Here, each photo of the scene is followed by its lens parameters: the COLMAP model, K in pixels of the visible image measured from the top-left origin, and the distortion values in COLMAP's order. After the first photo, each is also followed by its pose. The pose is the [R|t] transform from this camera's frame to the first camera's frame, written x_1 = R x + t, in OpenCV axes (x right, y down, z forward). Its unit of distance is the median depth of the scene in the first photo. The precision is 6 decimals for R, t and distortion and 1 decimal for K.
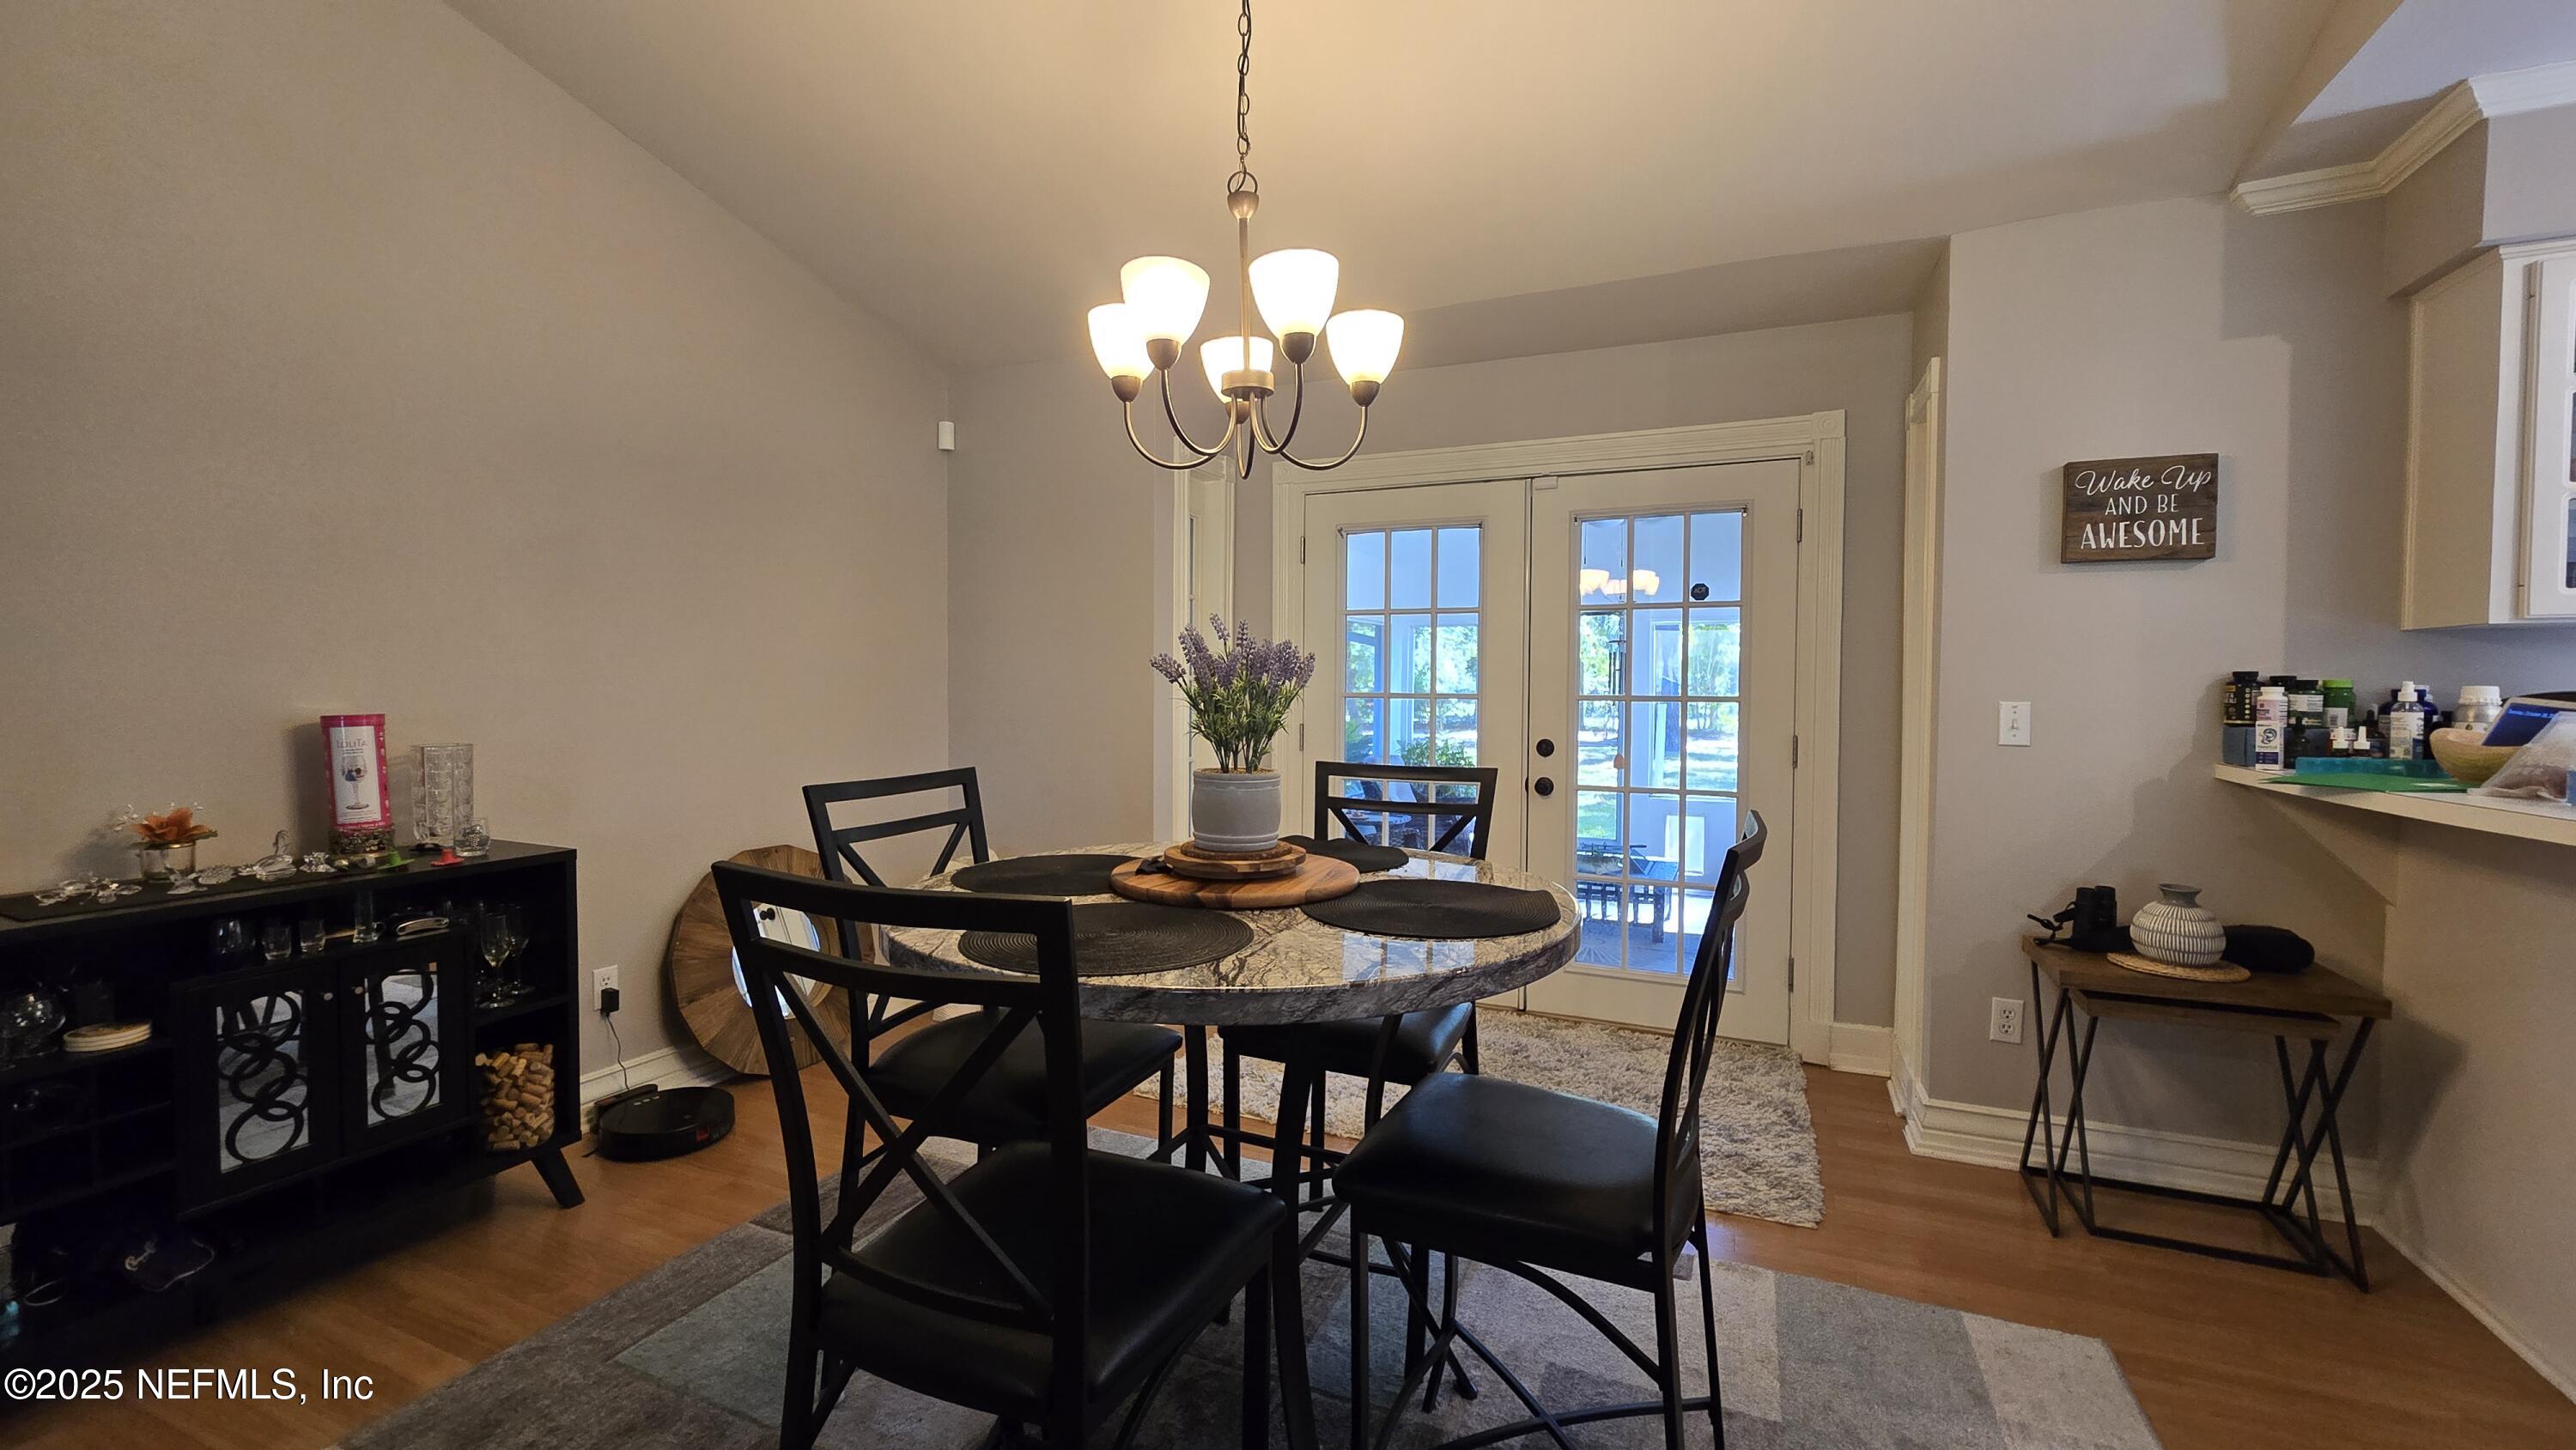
lens RADIAL K [[1061.3, 0, 1283.1], [0, 1061.3, 721.9], [0, 0, 1]] dist [-0.000821, 0.000283]
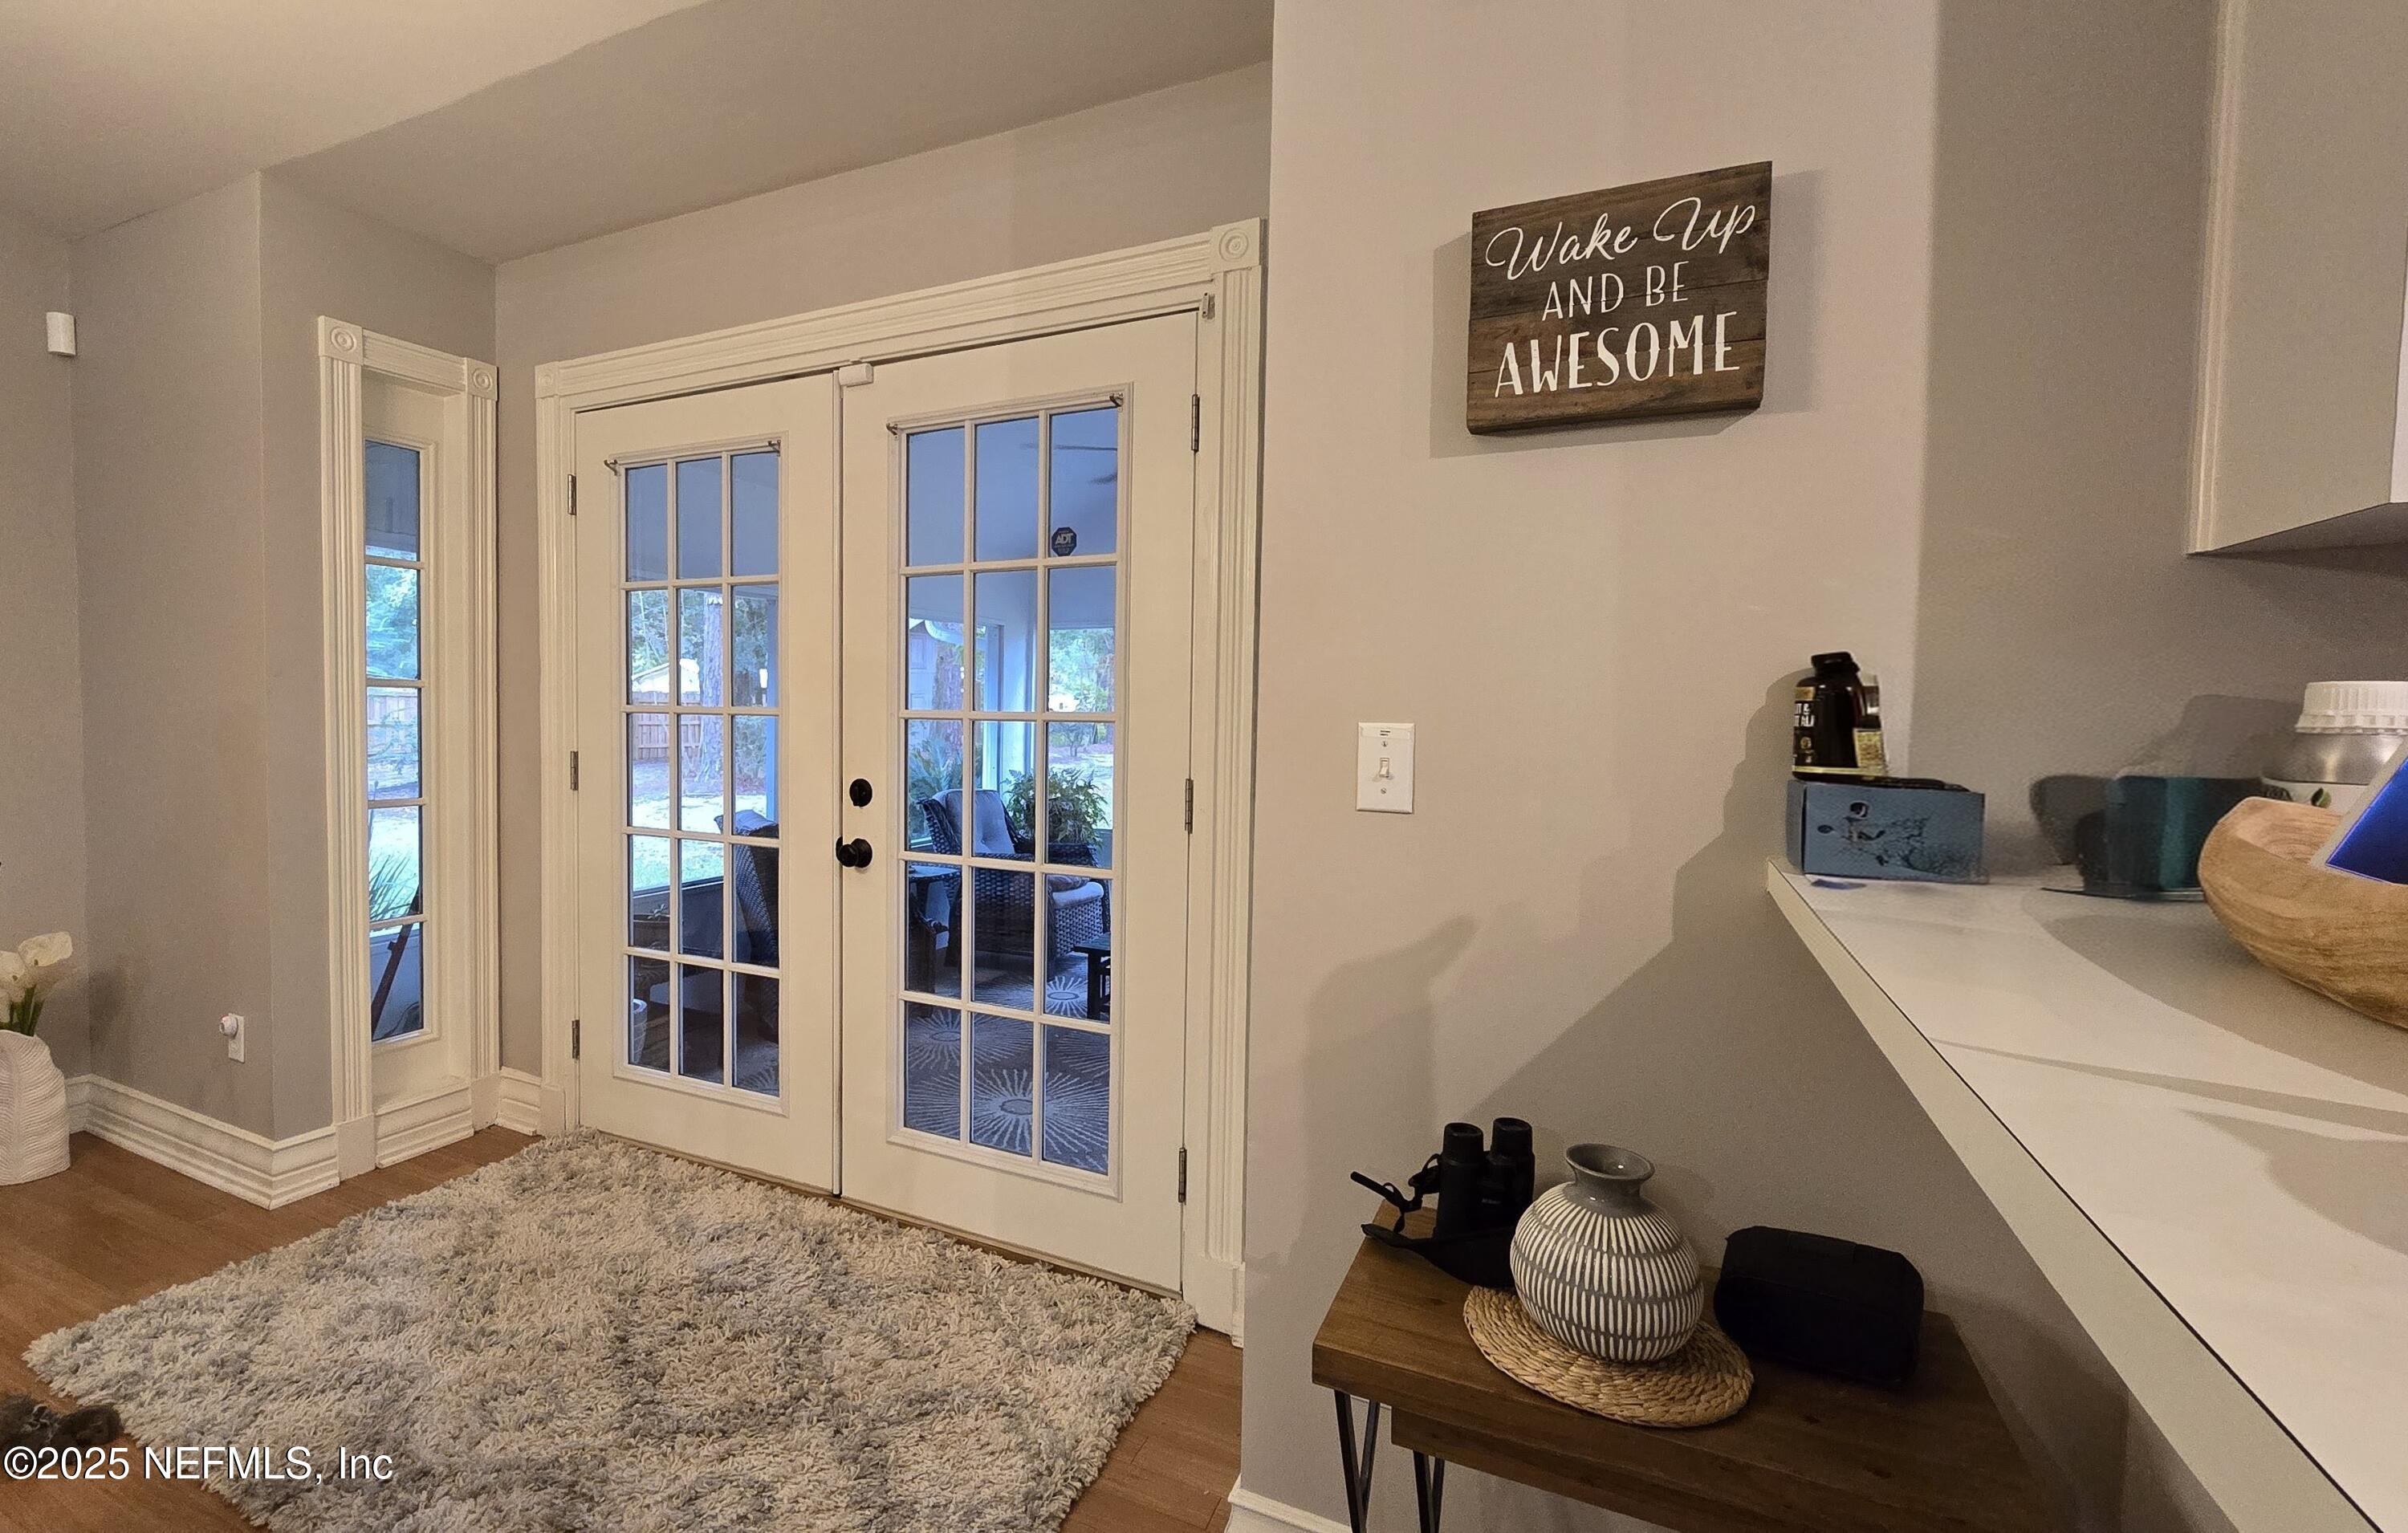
lens RADIAL K [[994.7, 0, 1204.3], [0, 994.7, 755.8], [0, 0, 1]] dist [0.002081, -0.000105]
pose [[0.998121, 0.003481, -0.061168, 0.660279], [-0.002453, 0.999855, 0.016860, -0.011445], [0.061218, -0.016678, 0.997985, 0.557314]]
